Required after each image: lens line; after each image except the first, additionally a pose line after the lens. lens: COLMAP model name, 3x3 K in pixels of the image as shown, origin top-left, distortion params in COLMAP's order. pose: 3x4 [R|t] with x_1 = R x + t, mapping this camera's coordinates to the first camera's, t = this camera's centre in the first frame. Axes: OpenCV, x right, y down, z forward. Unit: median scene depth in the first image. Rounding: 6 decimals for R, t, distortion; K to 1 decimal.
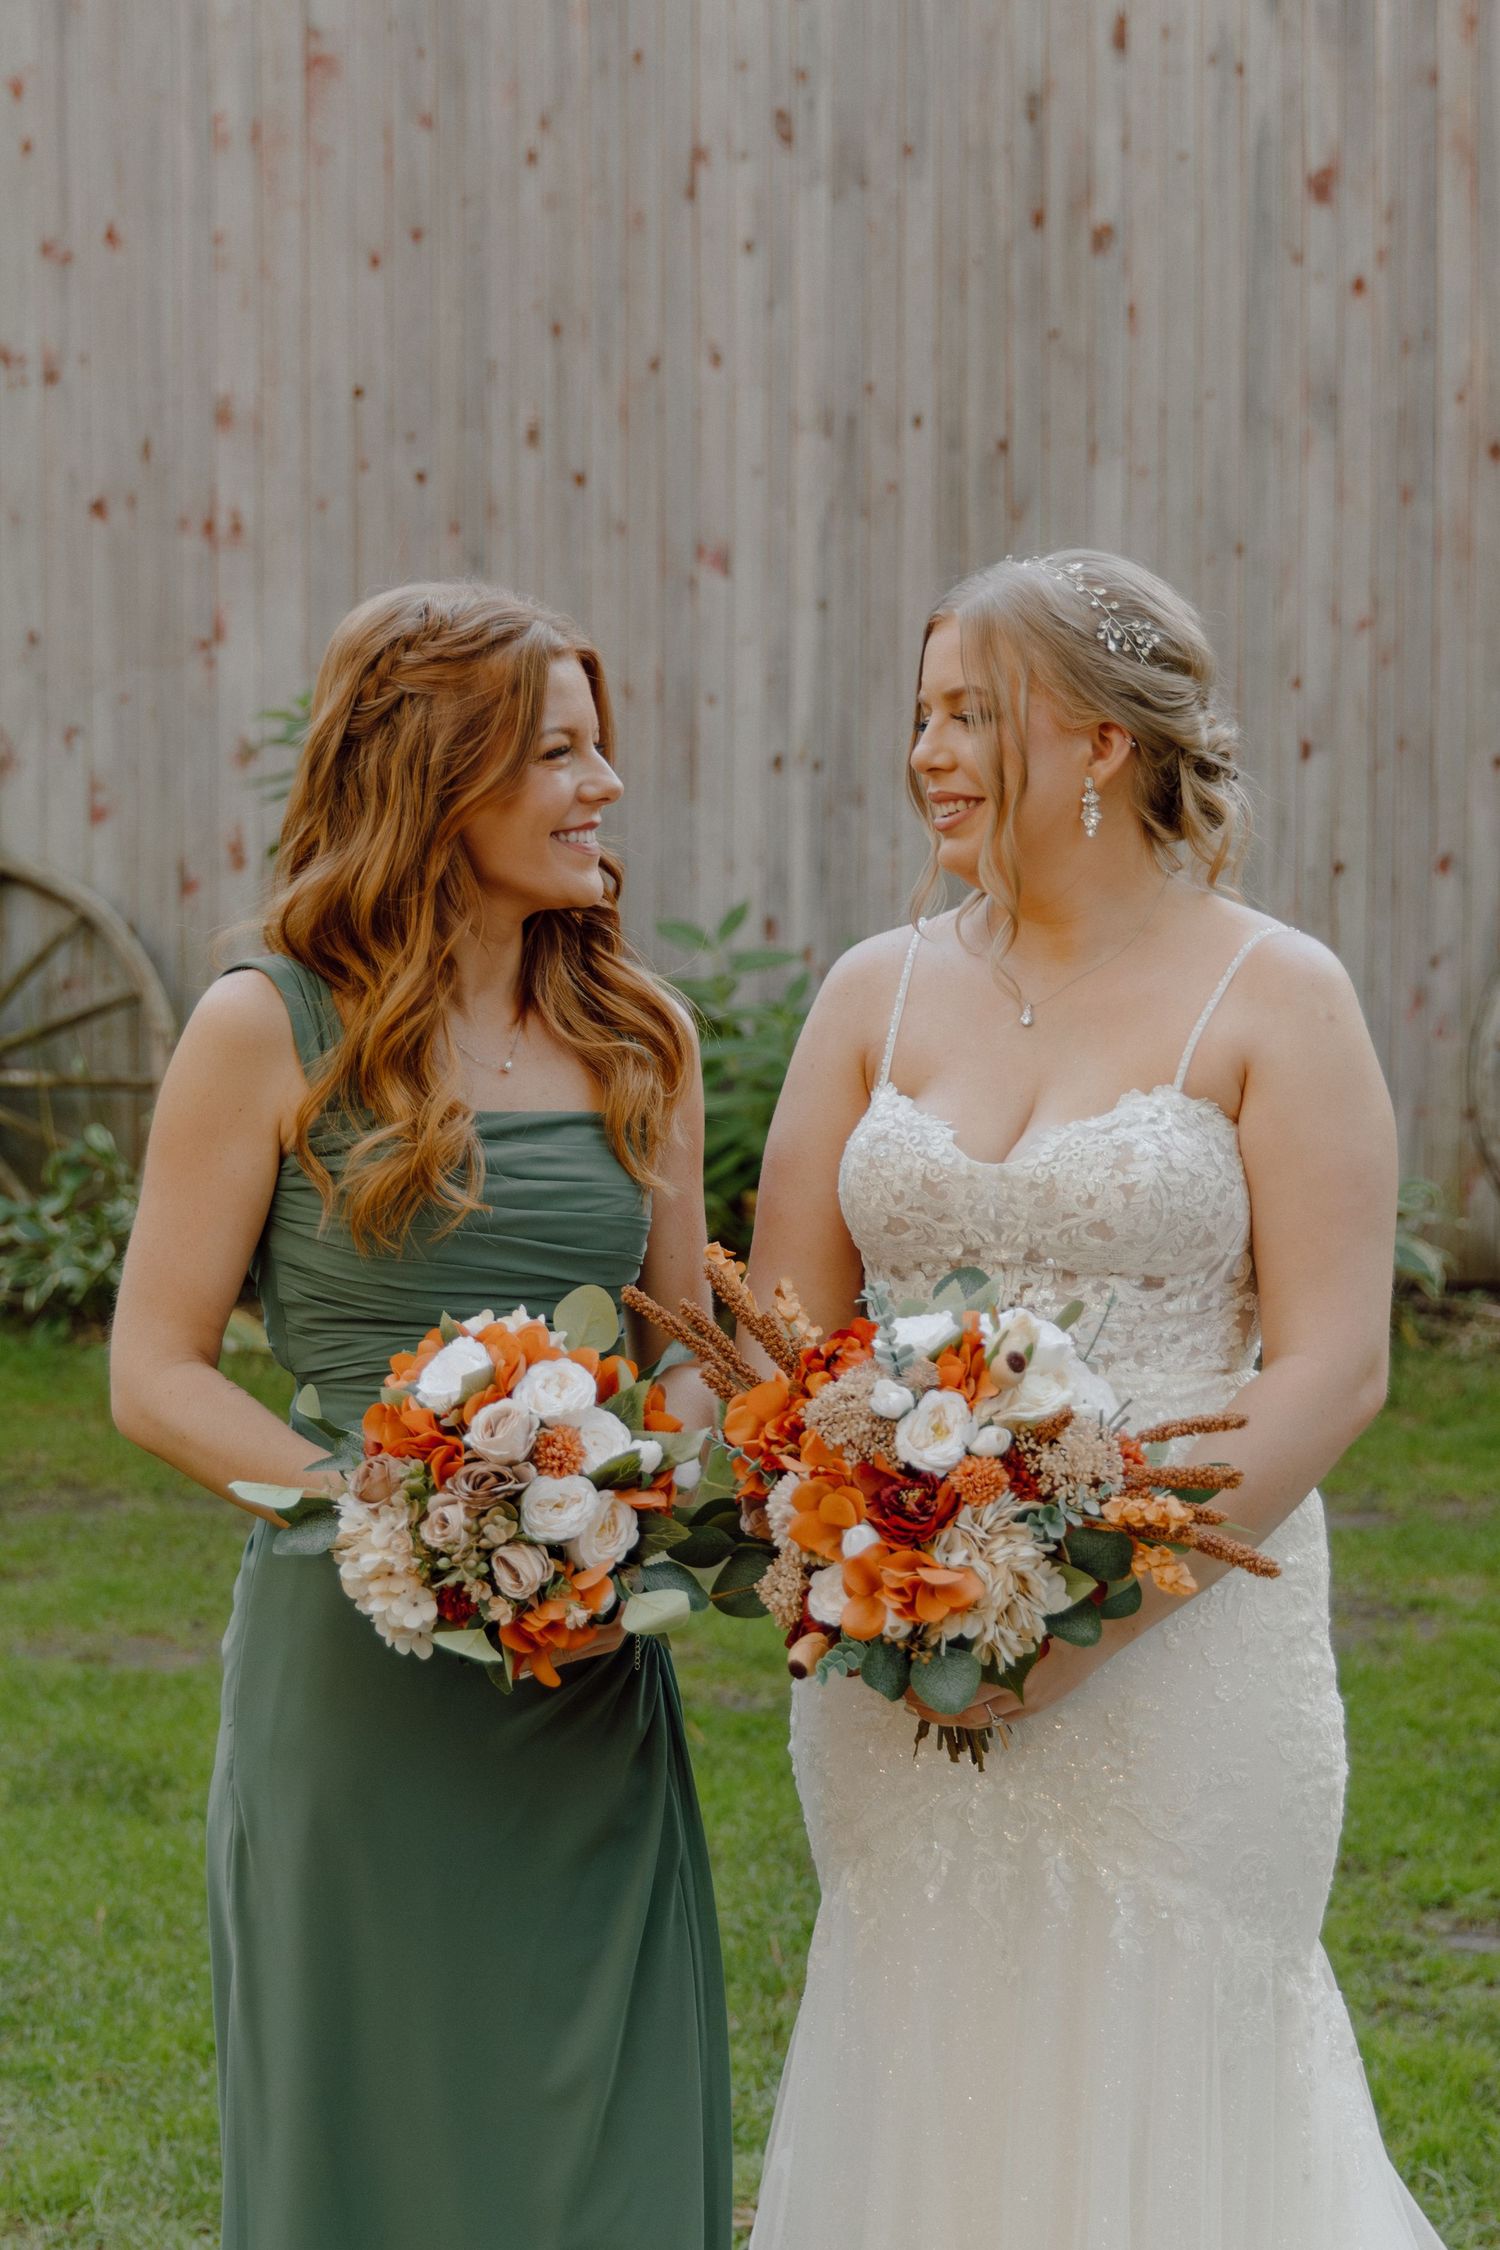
lens RADIAL K [[4599.0, 0, 750.0], [0, 4599.0, 1125.0], [0, 0, 1]] dist [0.013113, -0.260198]
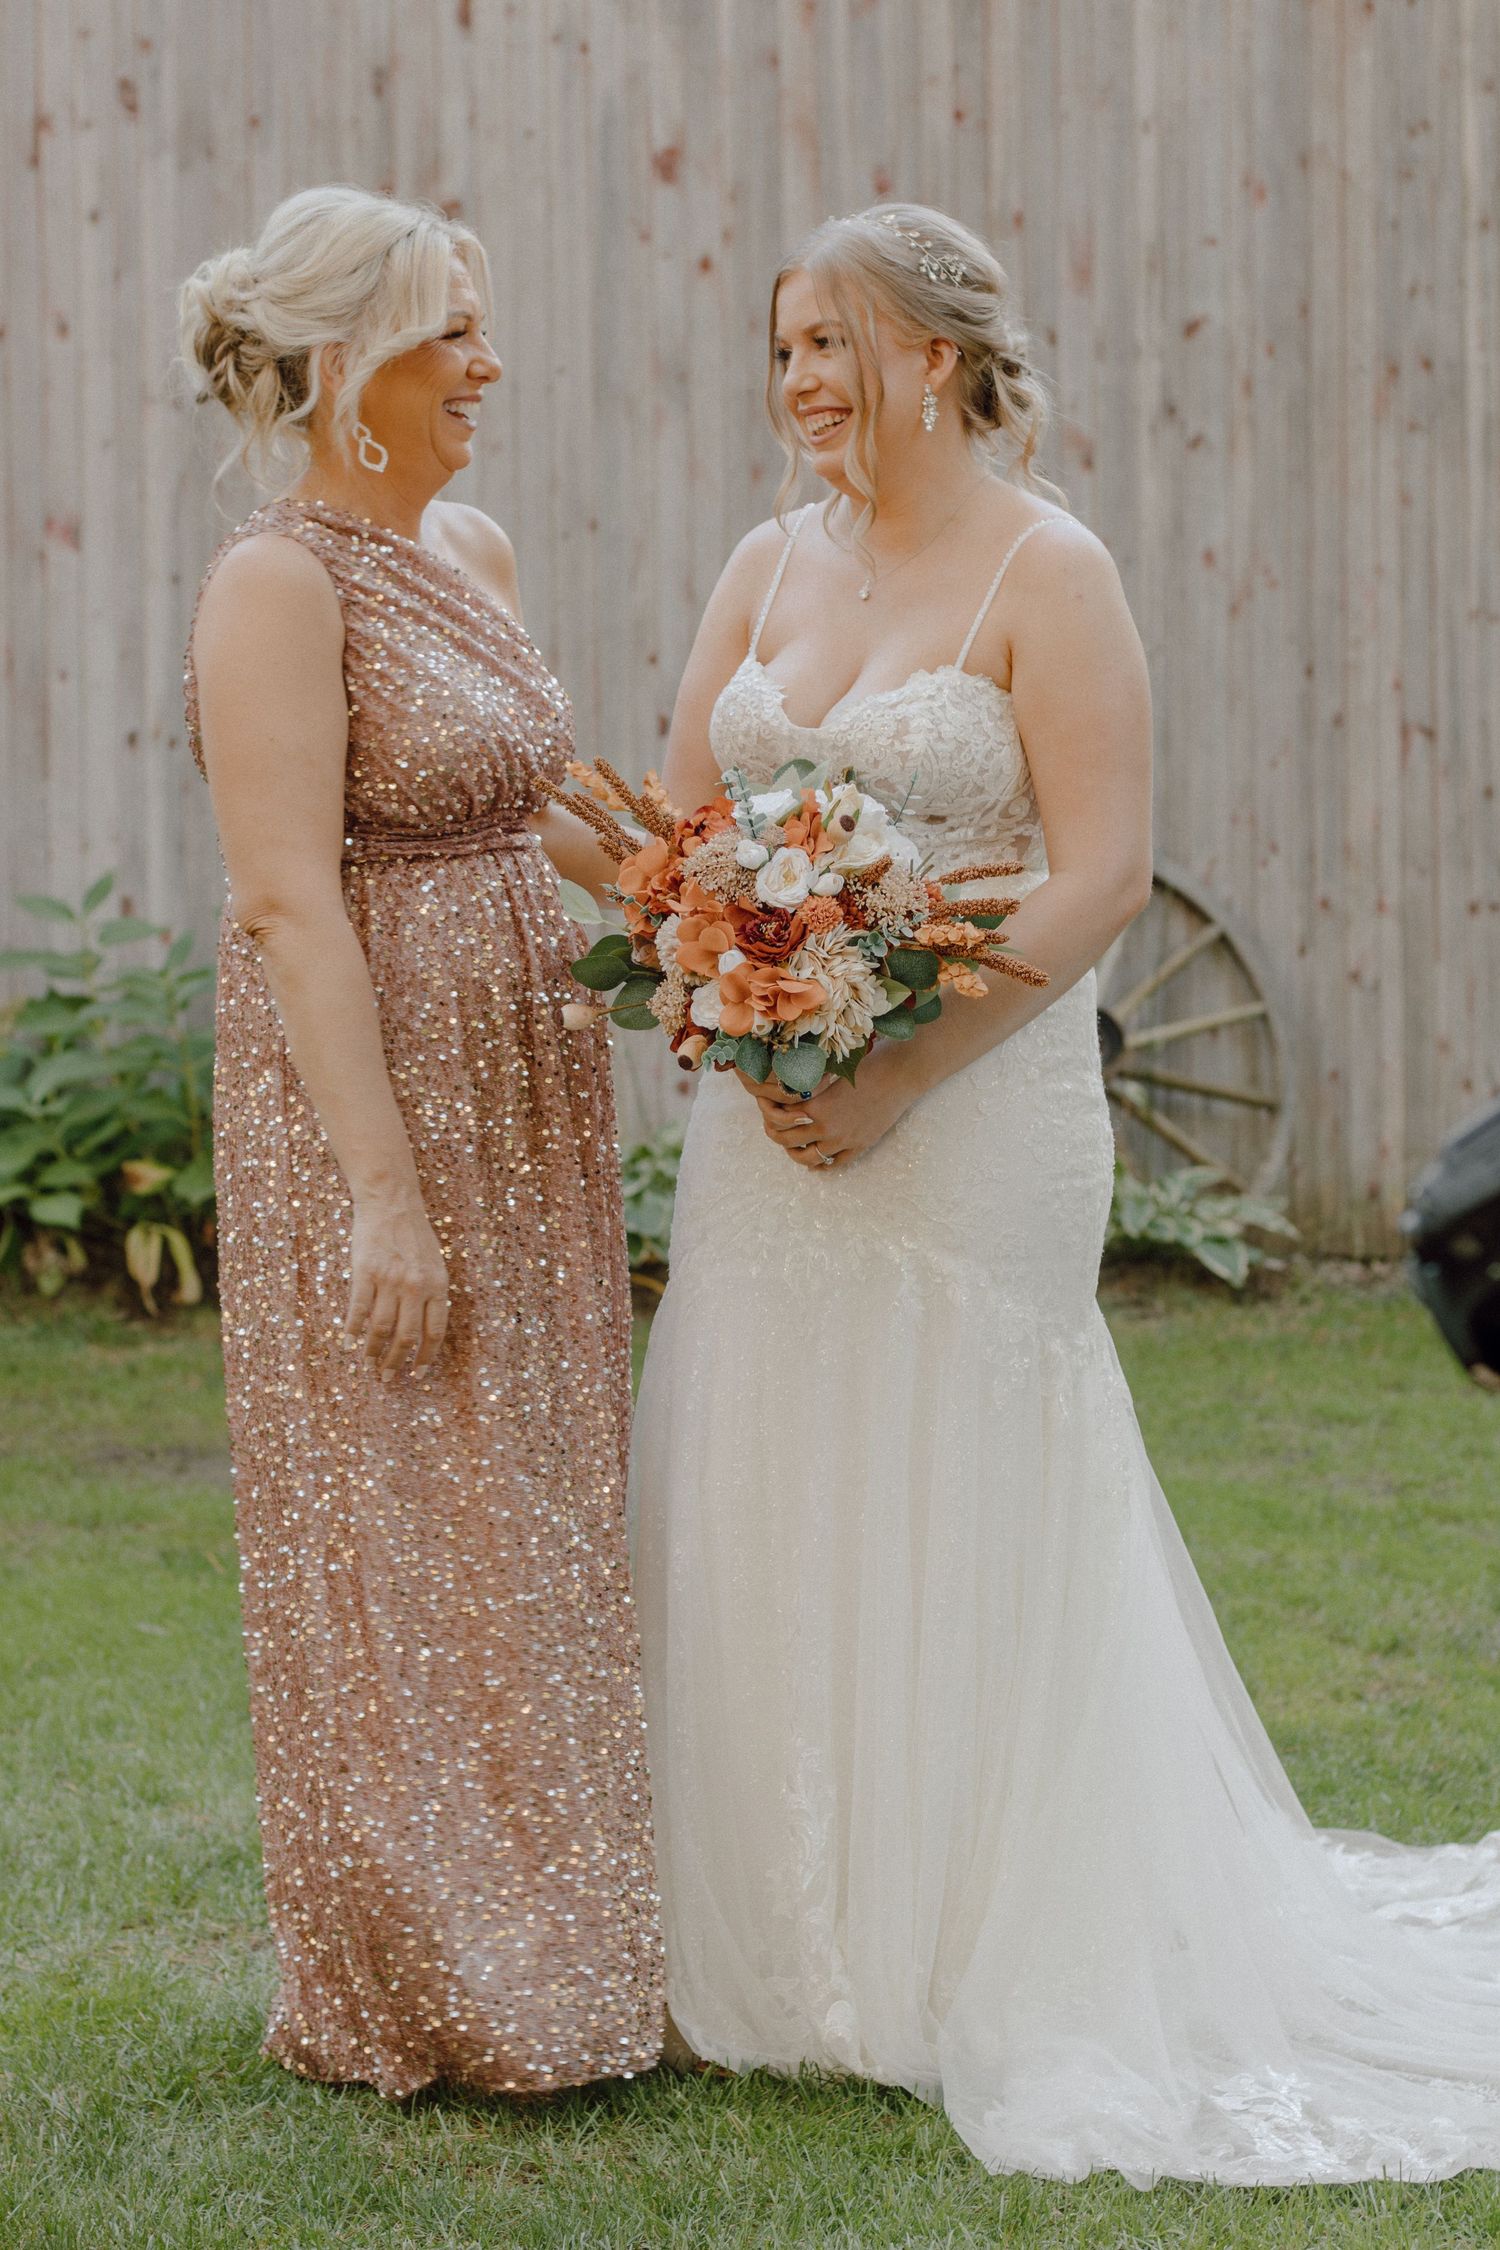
lens RADIAL K [[5394.6, 0, 750.0], [0, 5394.6, 1125.0], [0, 0, 1]] dist [-0.040516, 0.374449]
pose [[0.983532, -0.015206, 0.180091, -0.244534], [0.024339, 0.998521, -0.048614, 0.209493], [-0.179085, 0.052197, 0.982448, -0.491915]]
